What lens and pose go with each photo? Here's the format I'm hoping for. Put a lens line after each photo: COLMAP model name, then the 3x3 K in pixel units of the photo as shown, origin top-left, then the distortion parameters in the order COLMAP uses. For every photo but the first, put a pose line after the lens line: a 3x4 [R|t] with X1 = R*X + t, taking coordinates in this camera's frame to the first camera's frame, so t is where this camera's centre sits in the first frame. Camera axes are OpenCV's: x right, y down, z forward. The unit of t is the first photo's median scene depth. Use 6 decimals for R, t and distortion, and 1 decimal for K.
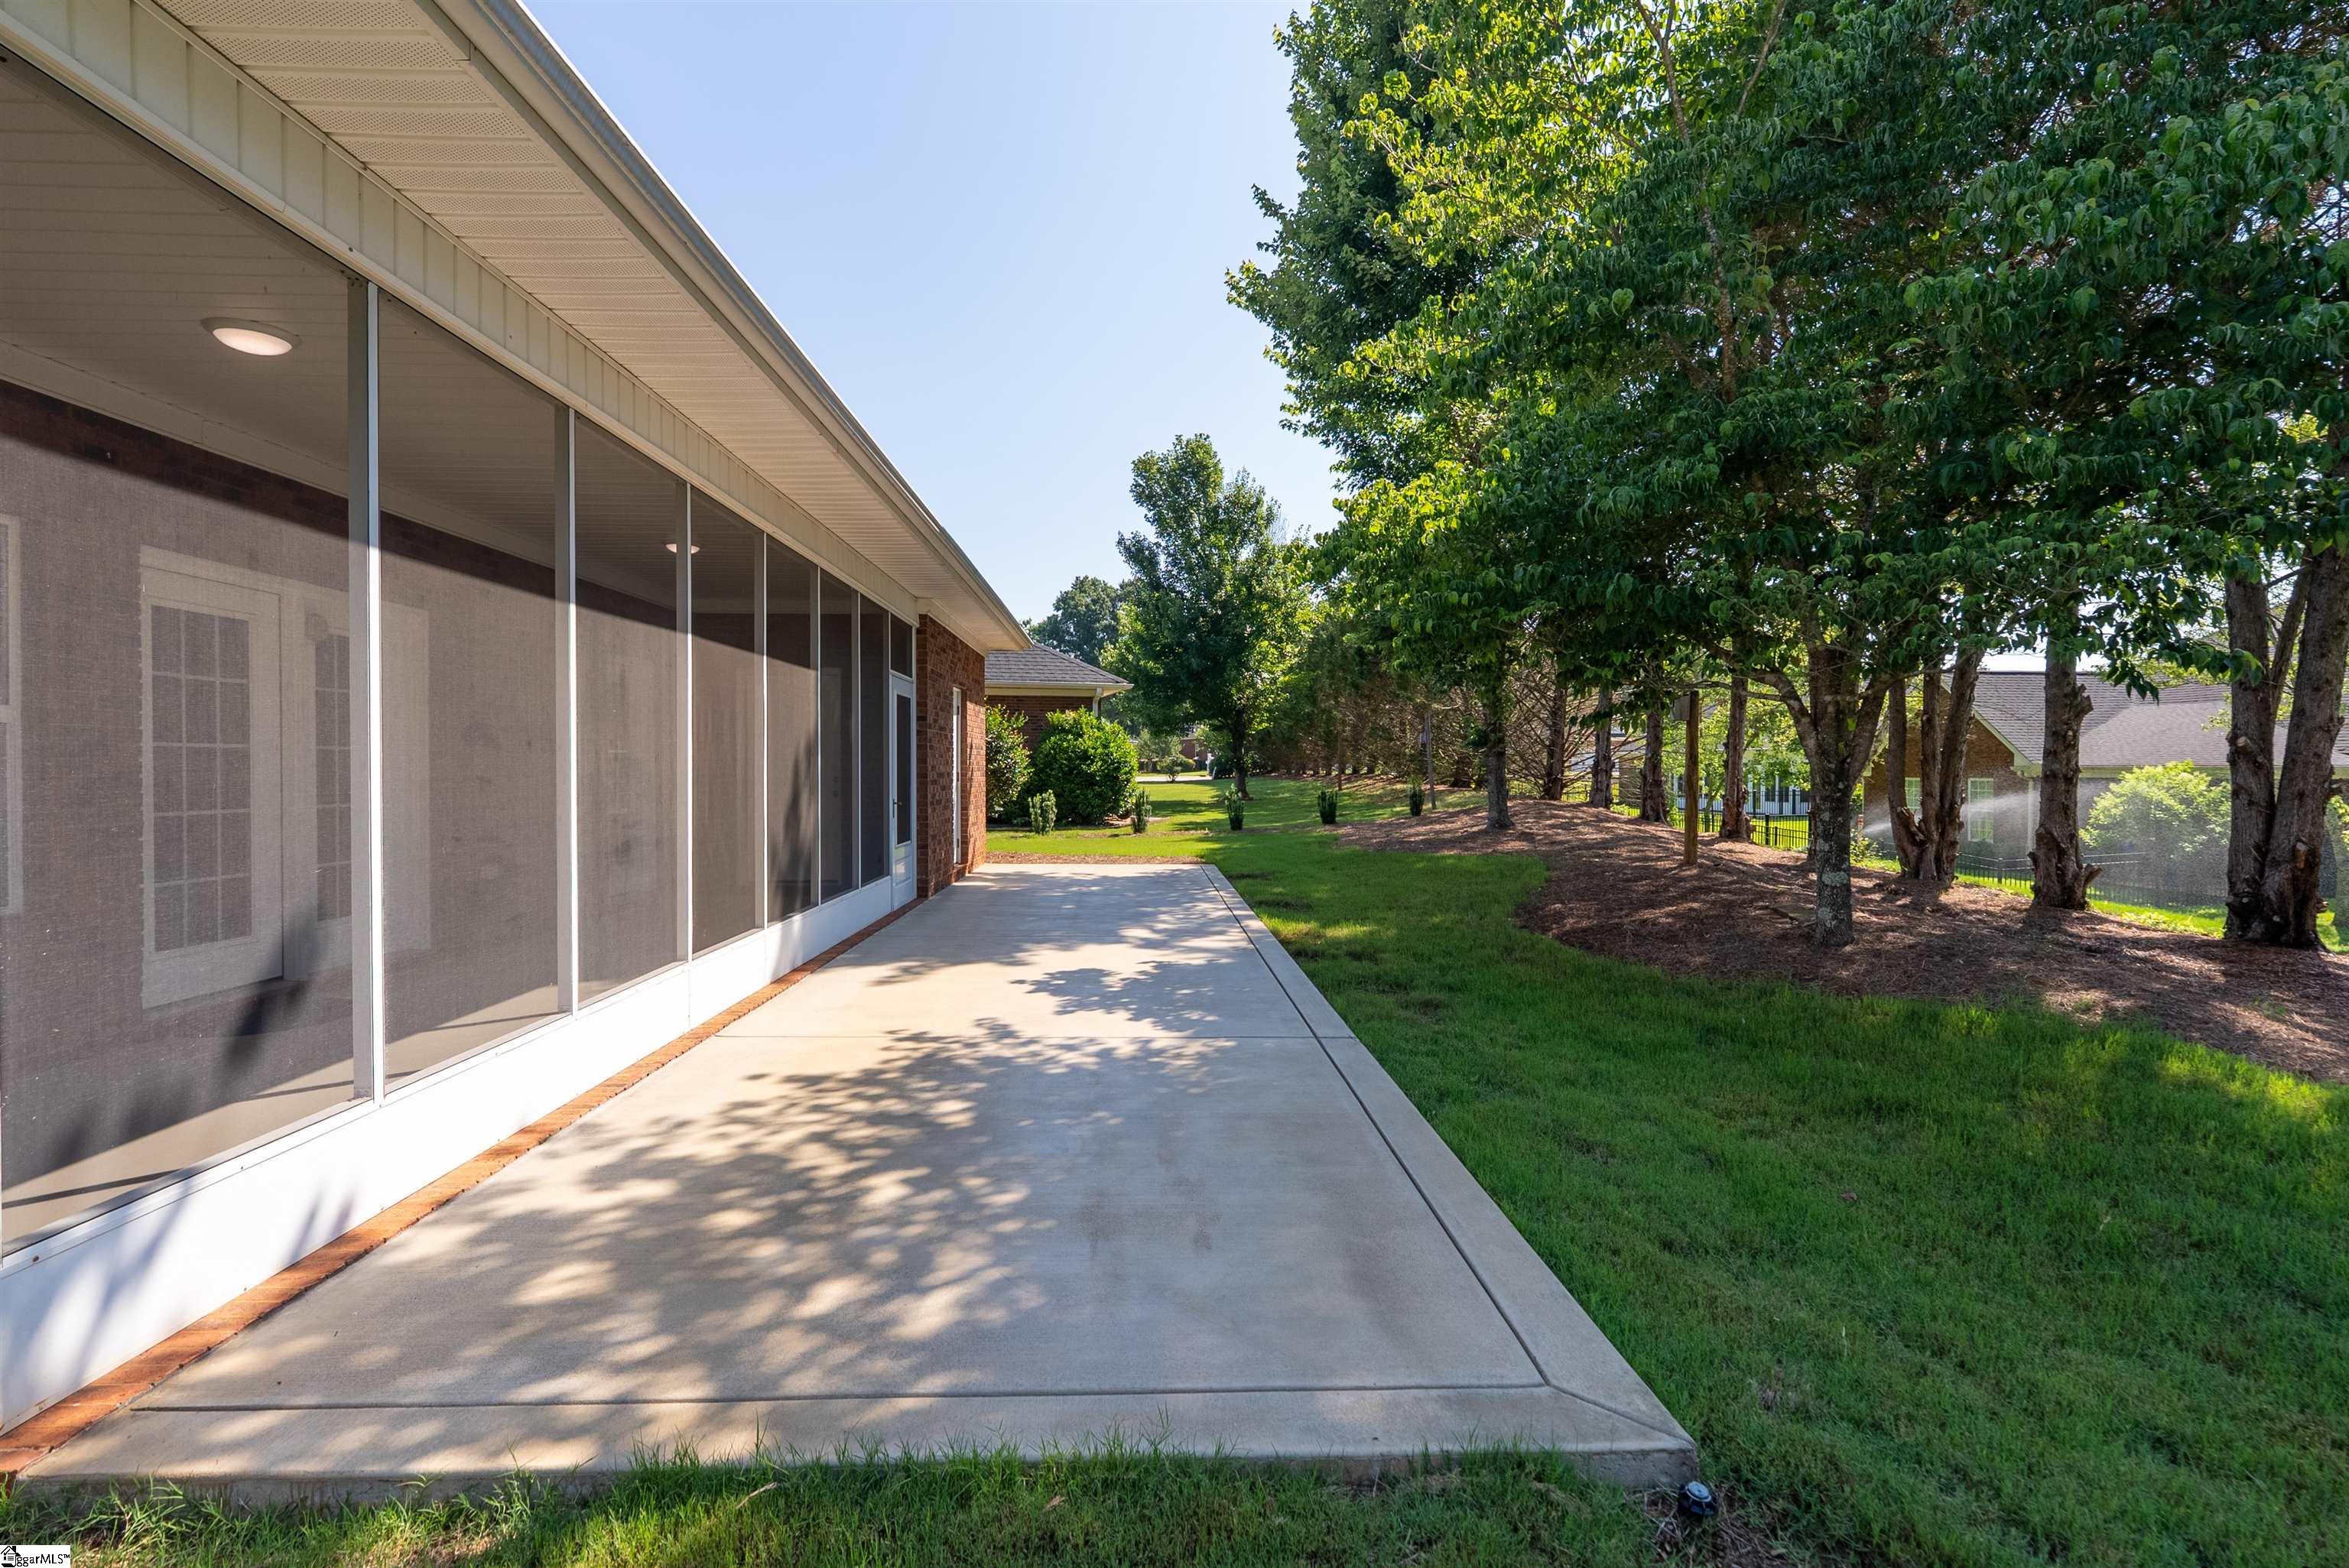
lens RADIAL K [[1070.5, 0, 1194.0], [0, 1070.5, 780.4], [0, 0, 1]] dist [-0.003968, 0.000202]
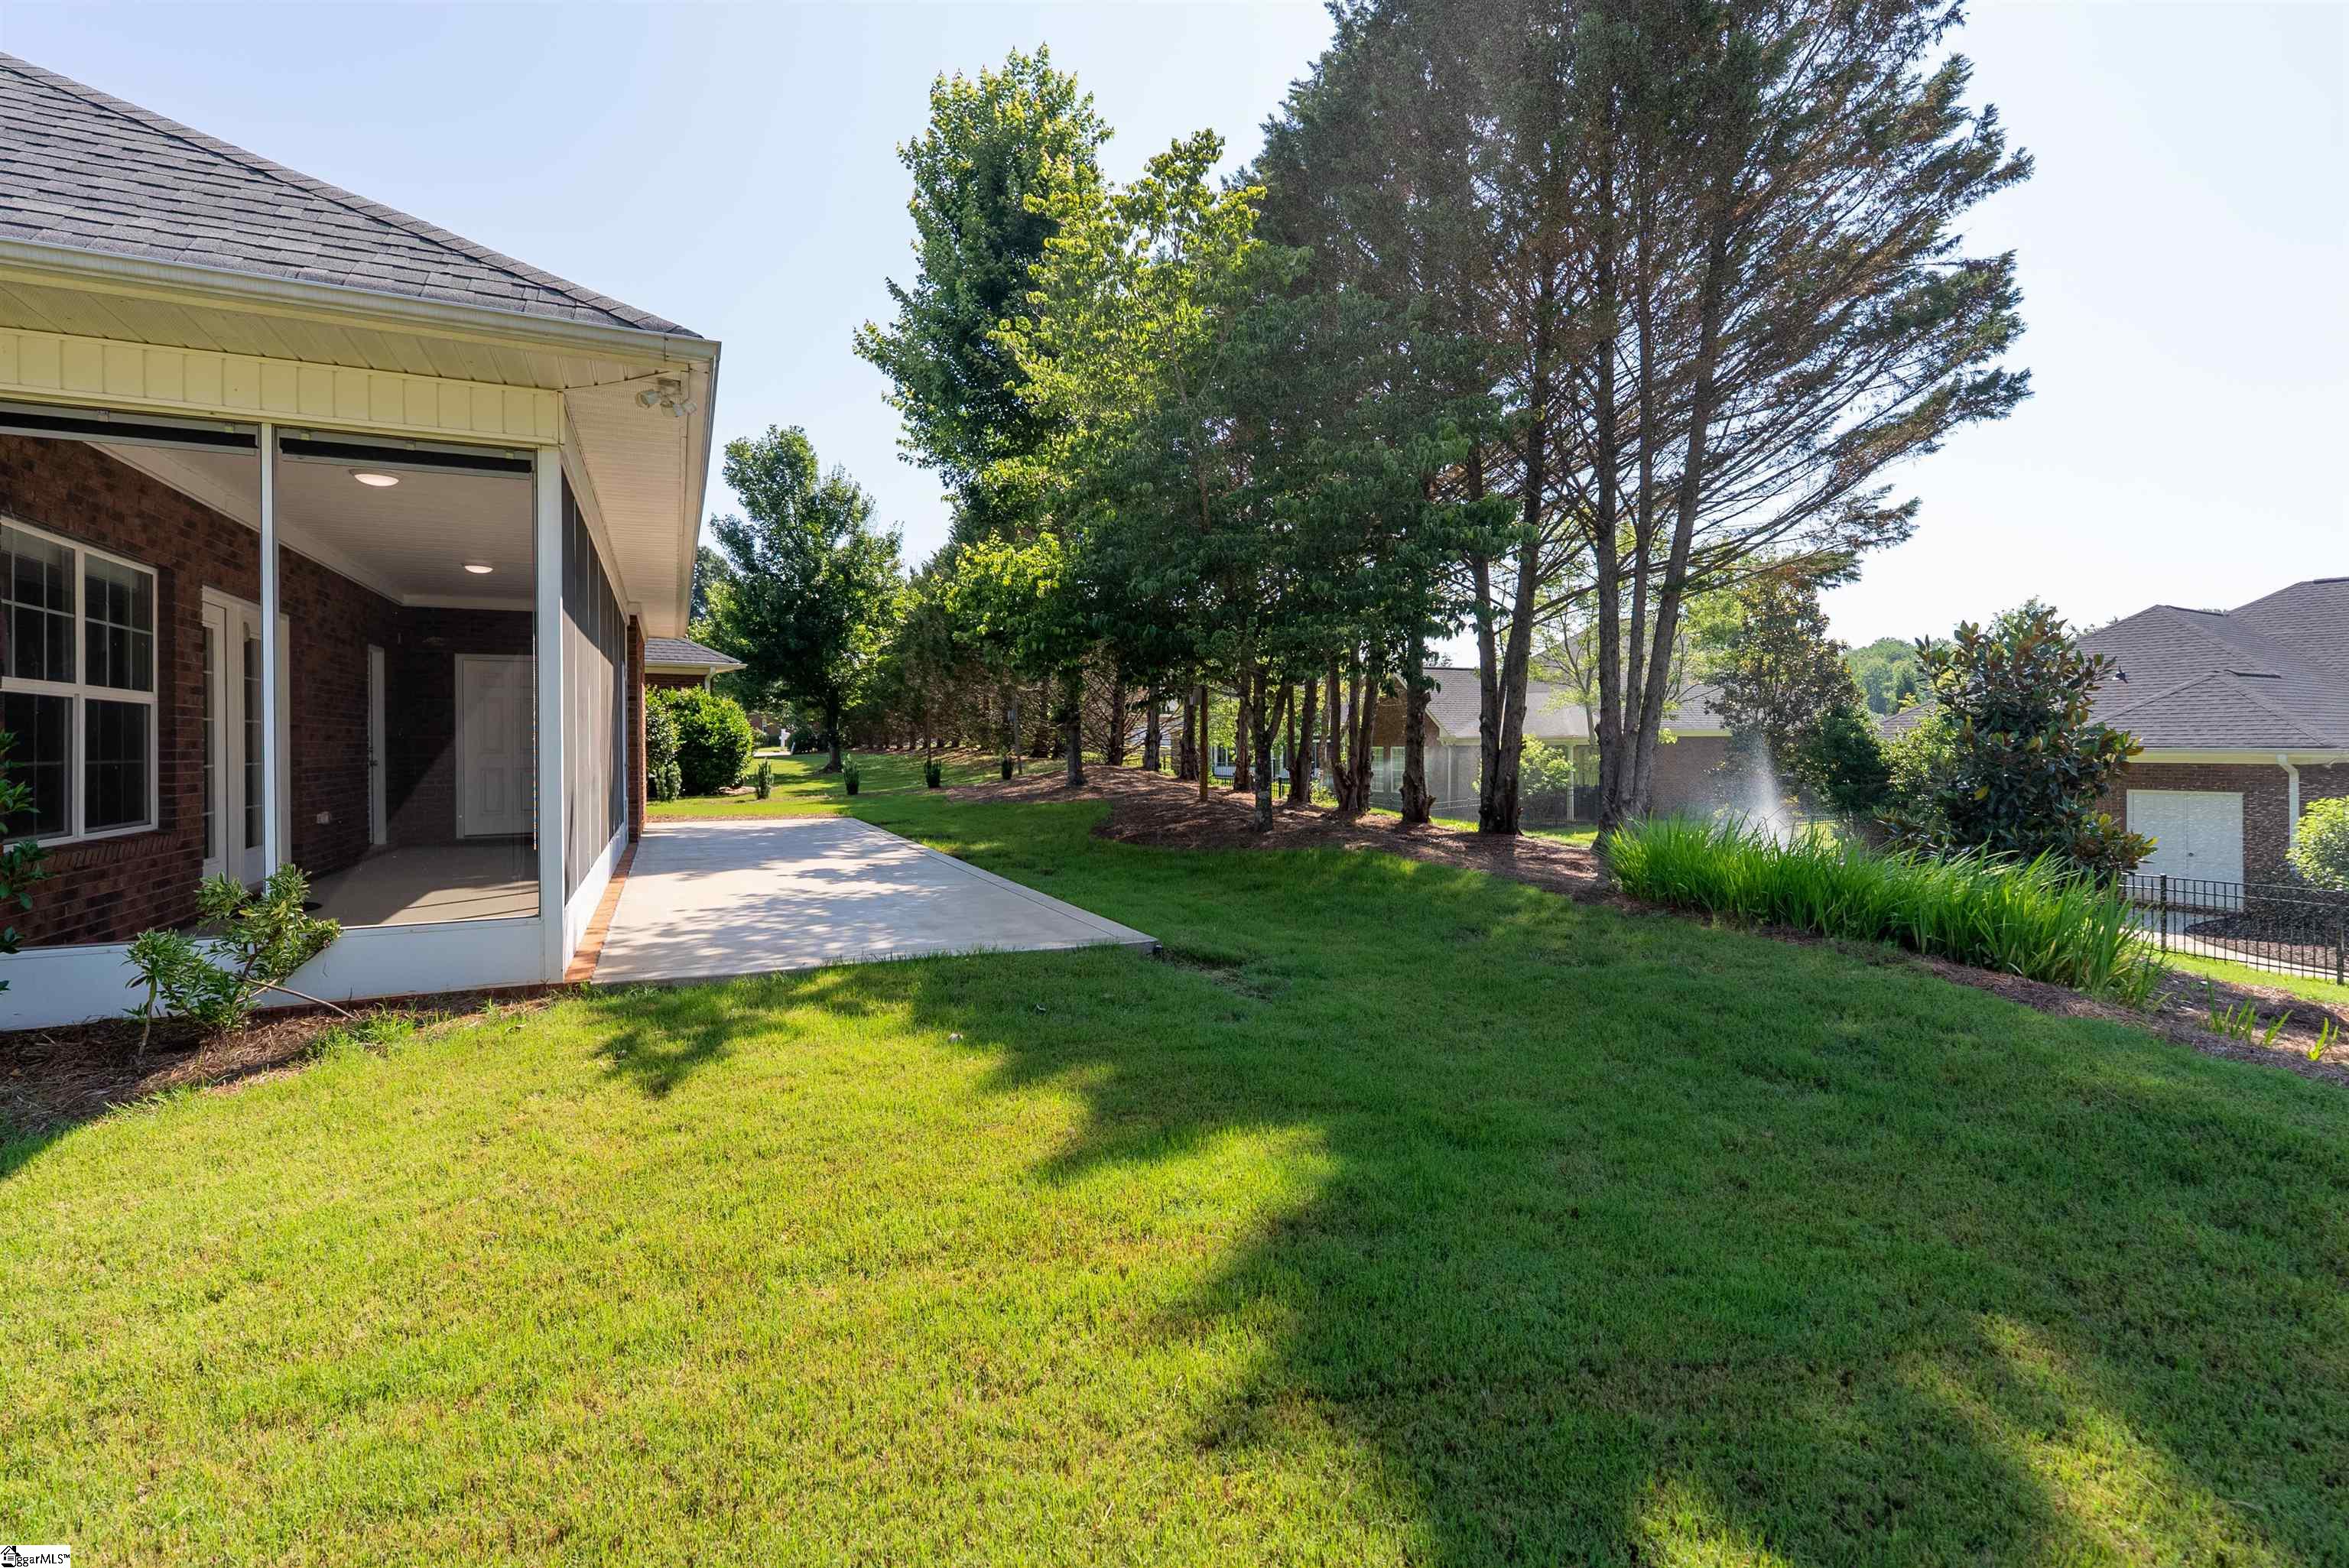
lens RADIAL K [[1077.6, 0, 1192.8], [0, 1077.6, 747.6], [0, 0, 1]] dist [-0.001265, -0.000388]
pose [[0.922701, -0.007163, 0.385449, -0.073279], [0.010384, 0.999926, -0.006276, 0.007437], [-0.385376, 0.009794, 0.922708, -0.216966]]
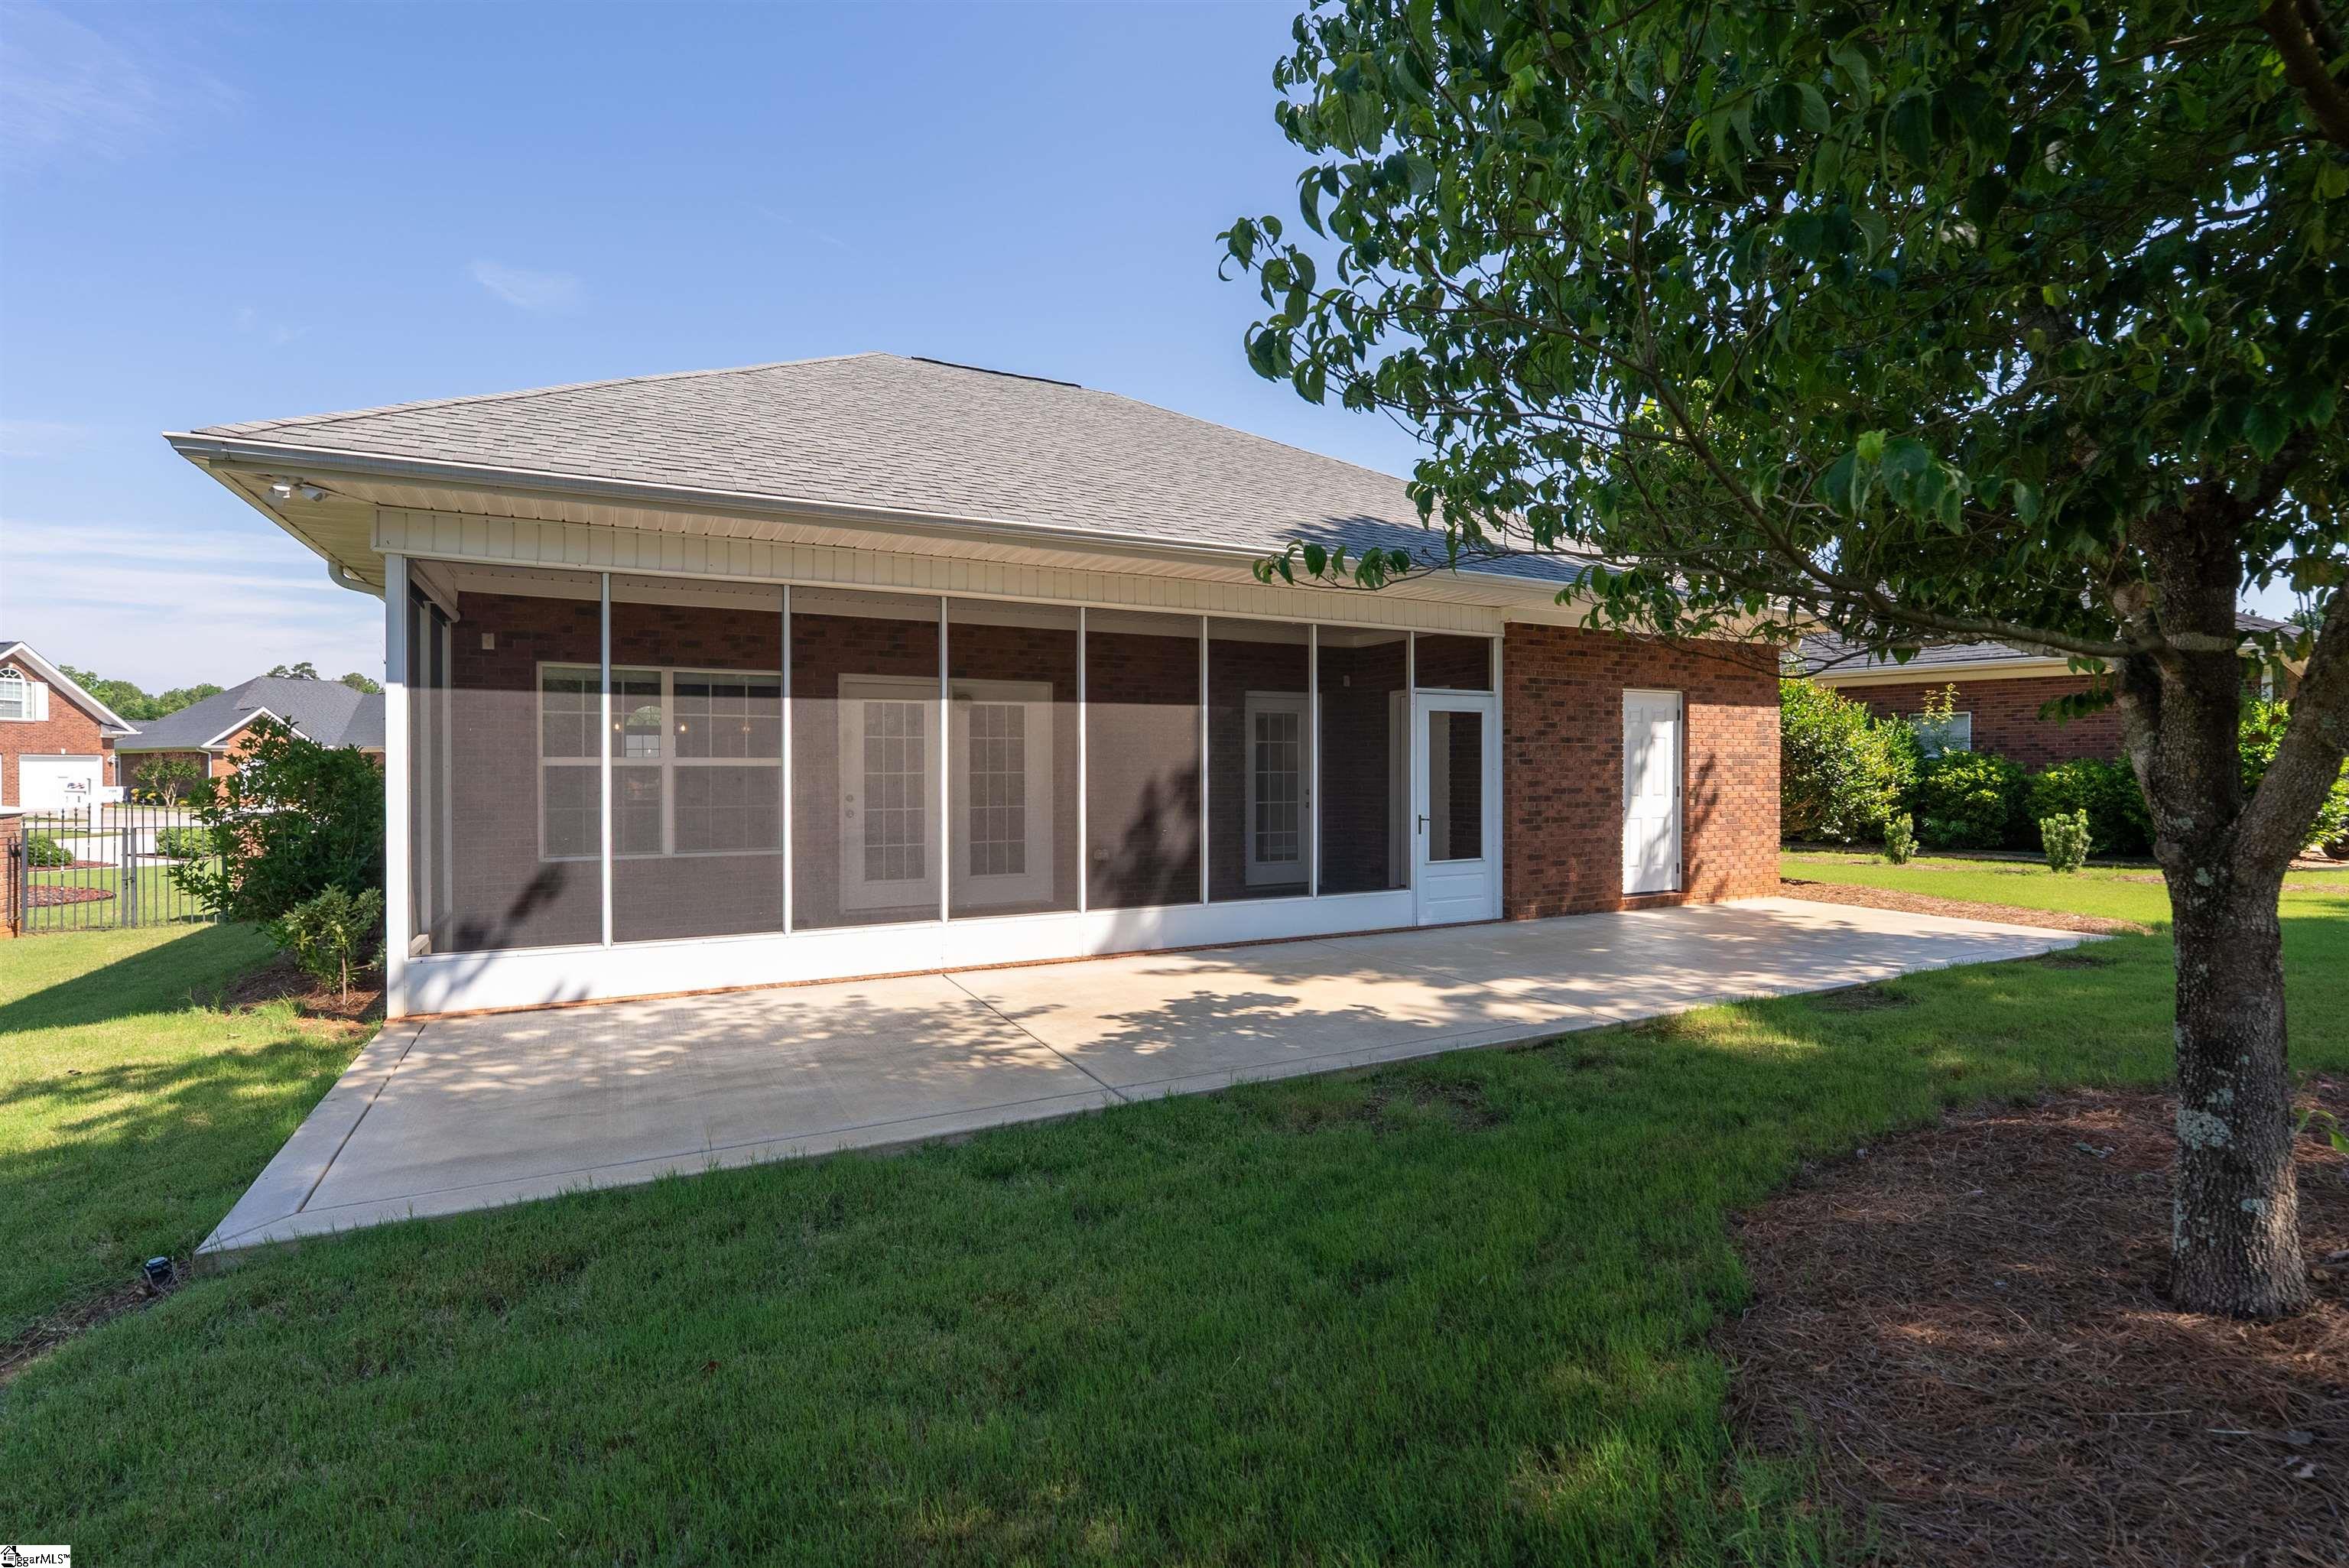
lens RADIAL K [[1077.0, 0, 1174.5], [0, 1077.0, 784.0], [0, 0, 1]] dist [-0.002435, 0.000243]
pose [[0.418678, 0.011823, -0.908058, 0.264544], [-0.007821, 0.999925, 0.009413, -0.009604], [0.908101, 0.003161, 0.418739, 0.174375]]
